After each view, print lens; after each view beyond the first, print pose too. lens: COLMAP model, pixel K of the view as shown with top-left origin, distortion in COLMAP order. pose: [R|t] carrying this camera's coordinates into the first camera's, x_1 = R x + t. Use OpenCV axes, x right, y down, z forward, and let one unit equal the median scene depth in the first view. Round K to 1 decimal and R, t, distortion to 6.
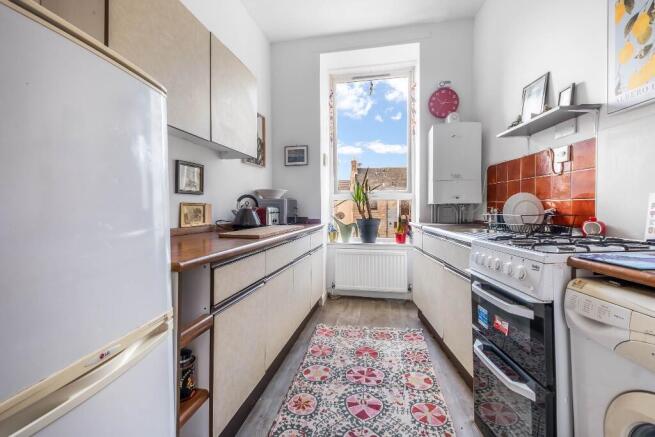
lens RADIAL K [[288.9, 0, 325.9], [0, 288.9, 213.4], [0, 0, 1]] dist [0.000940, -0.003125]
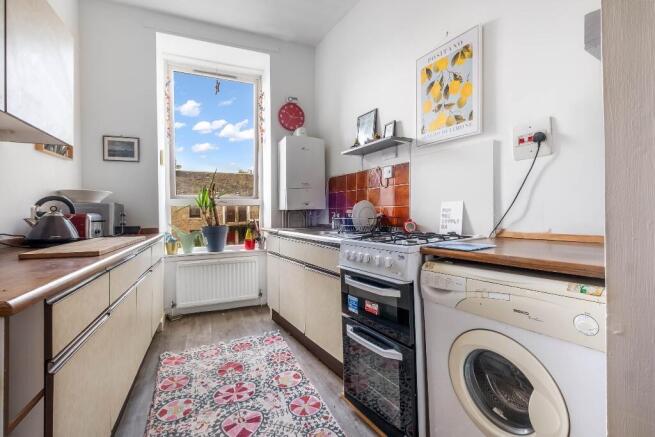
lens RADIAL K [[288.9, 0, 327.6], [0, 288.9, 216.8], [0, 0, 1]] dist [0.000940, -0.003125]
pose [[0.827428, -0.012318, 0.561436, -0.132404], [0.018856, 0.999805, -0.005854, 0.002394], [-0.561255, 0.015430, 0.827499, 0.046381]]
